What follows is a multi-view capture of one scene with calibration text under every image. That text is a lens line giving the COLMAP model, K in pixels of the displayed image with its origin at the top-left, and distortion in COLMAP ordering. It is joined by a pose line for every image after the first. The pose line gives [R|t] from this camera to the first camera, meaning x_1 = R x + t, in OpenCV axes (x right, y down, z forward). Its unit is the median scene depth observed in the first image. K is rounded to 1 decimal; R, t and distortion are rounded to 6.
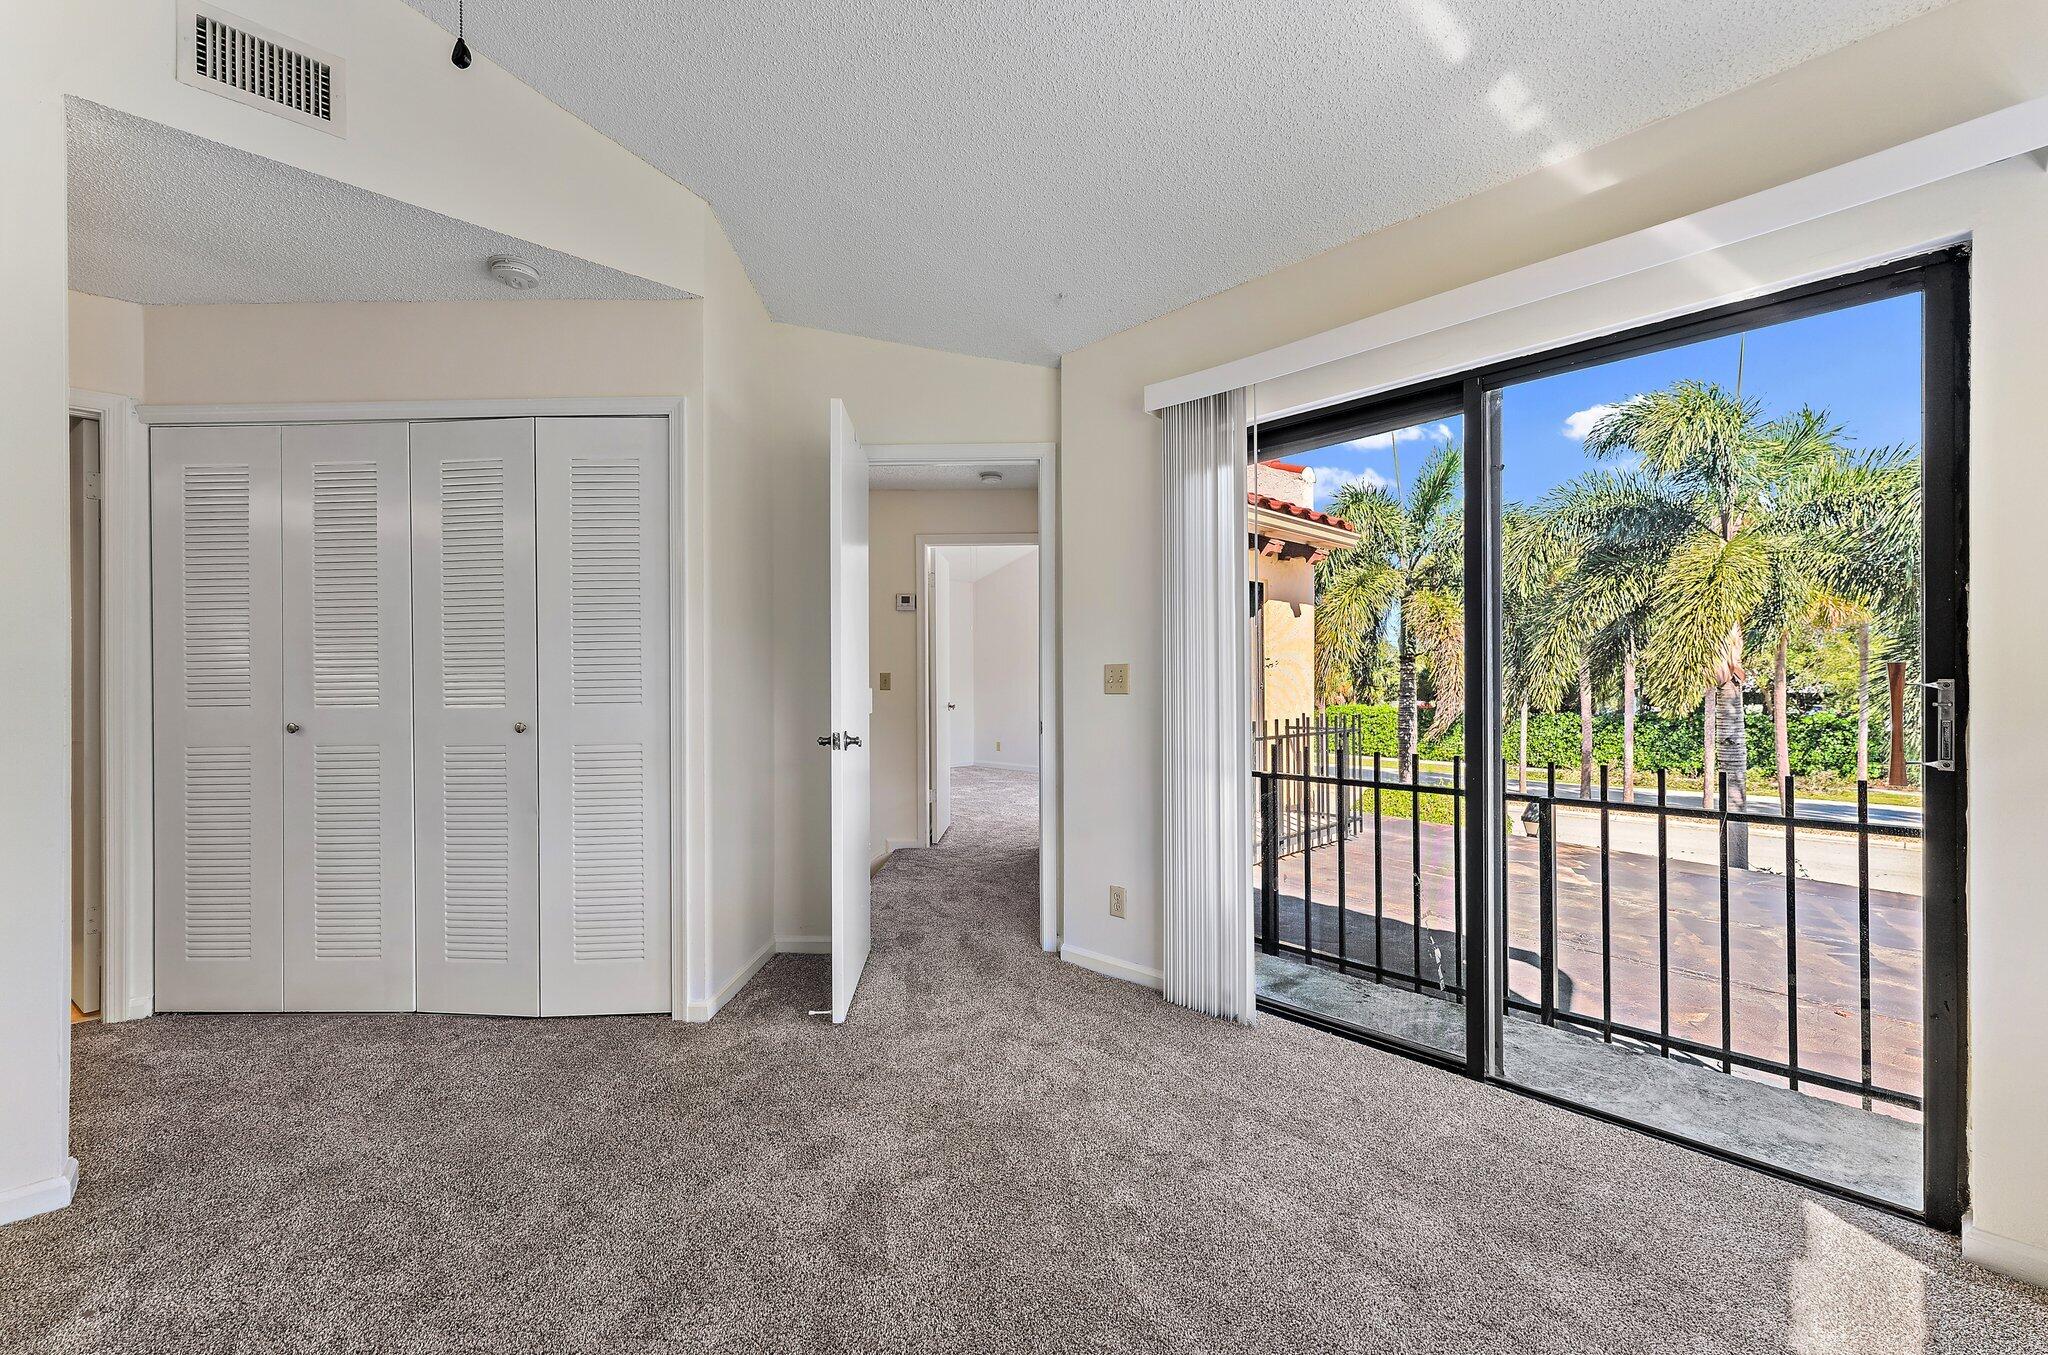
lens RADIAL K [[840.1, 0, 1028.9], [0, 840.1, 693.7], [0, 0, 1]] dist [0.000077, -0.000072]
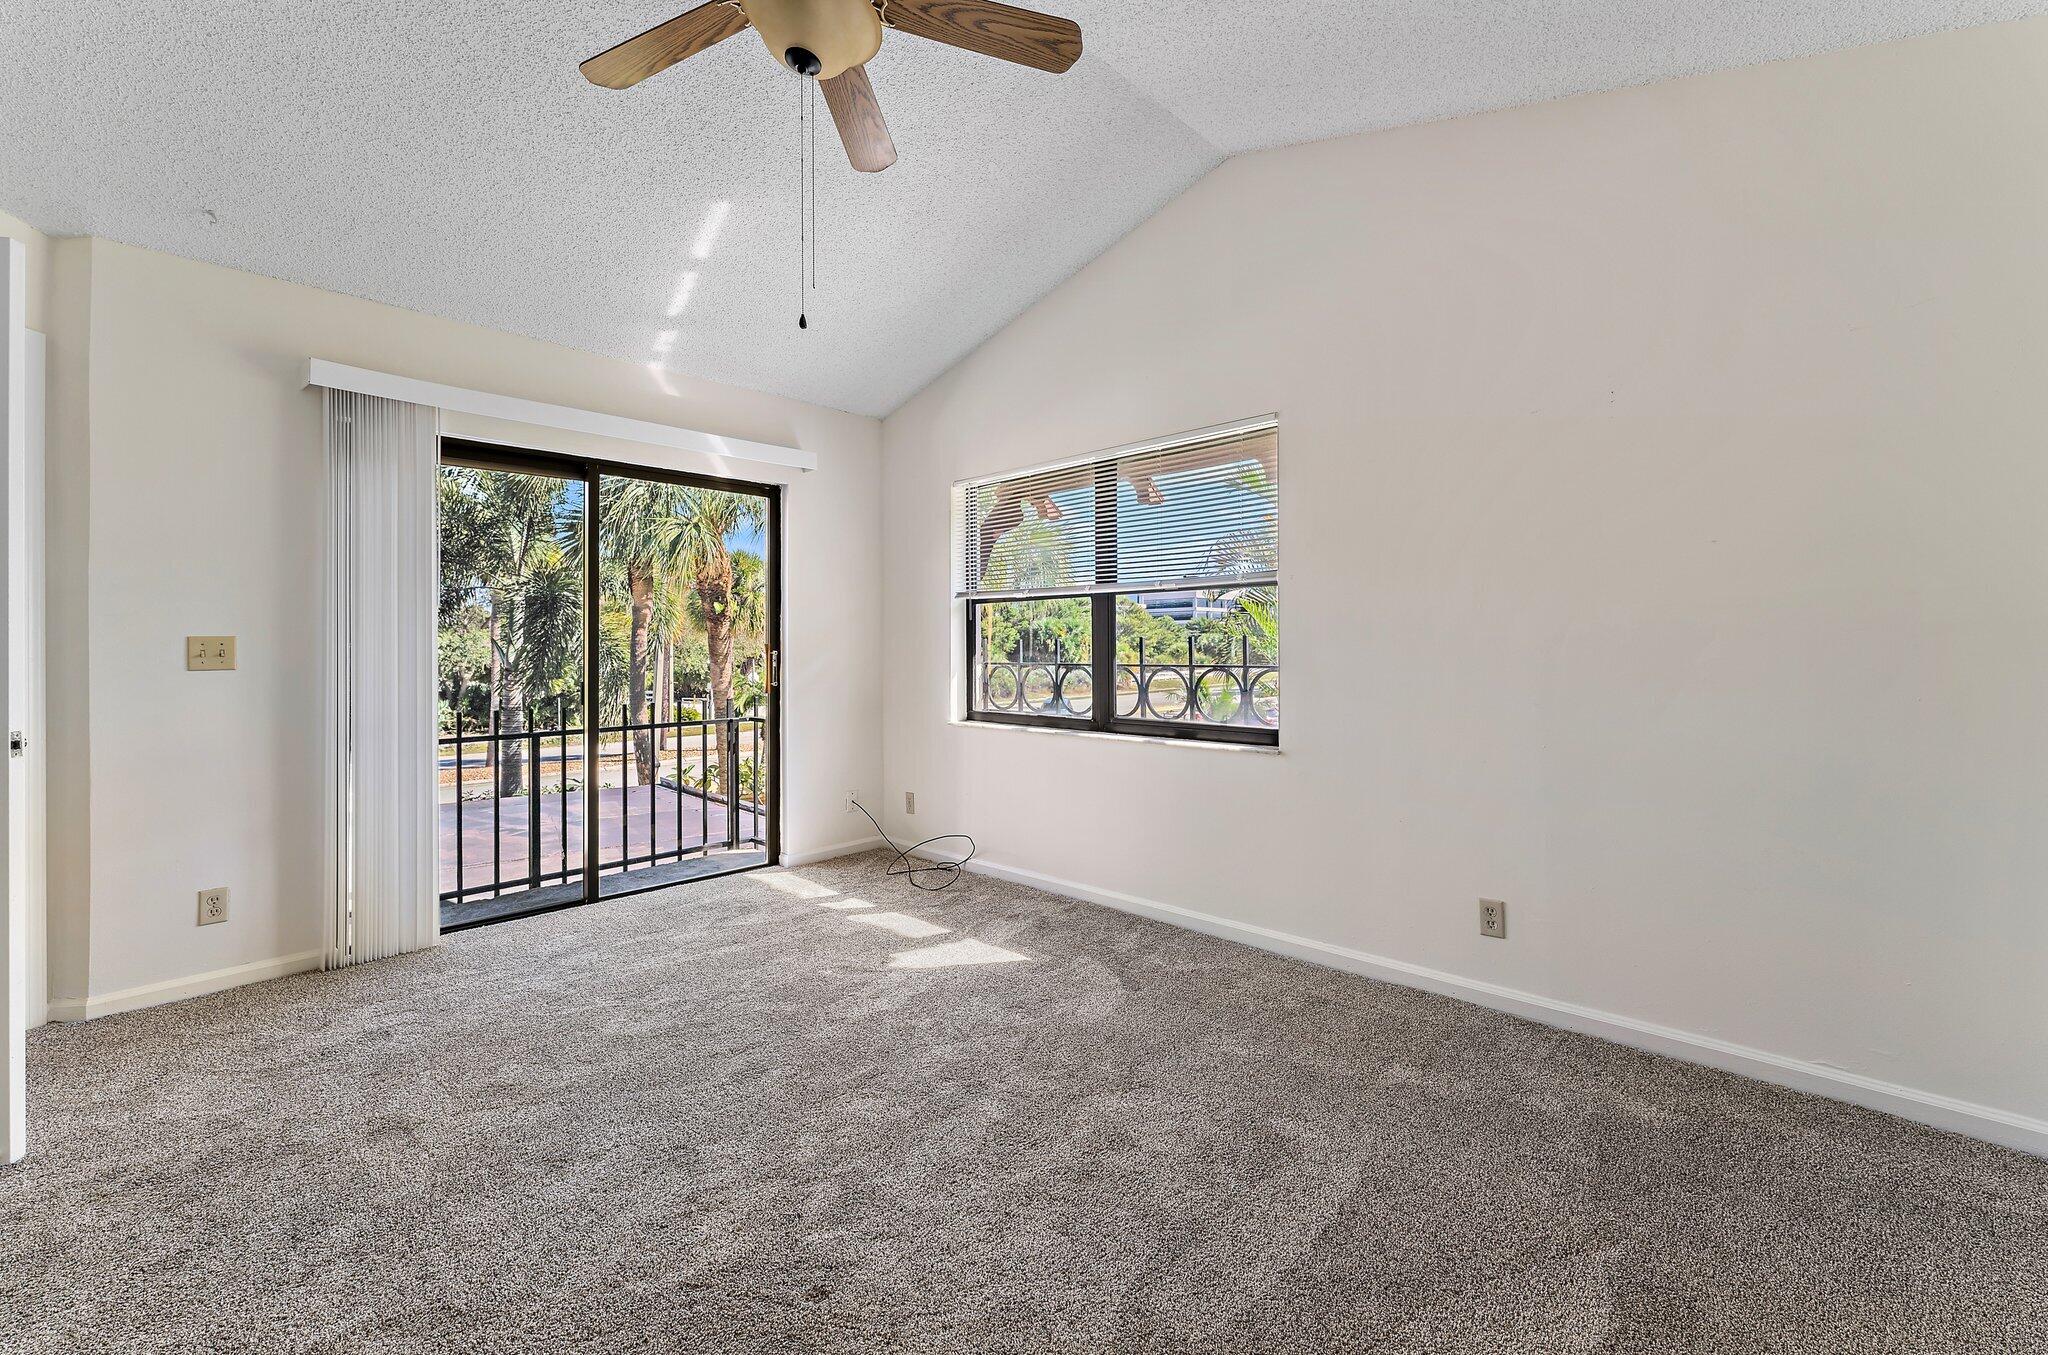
lens RADIAL K [[838.2, 0, 1001.0], [0, 838.2, 655.9], [0, 0, 1]] dist [-0.000626, -0.000173]
pose [[-0.034176, -0.010465, 0.999361, -1.376421], [0.022190, 0.999691, 0.011227, -0.011740], [-0.999169, 0.022559, -0.033933, 0.356360]]
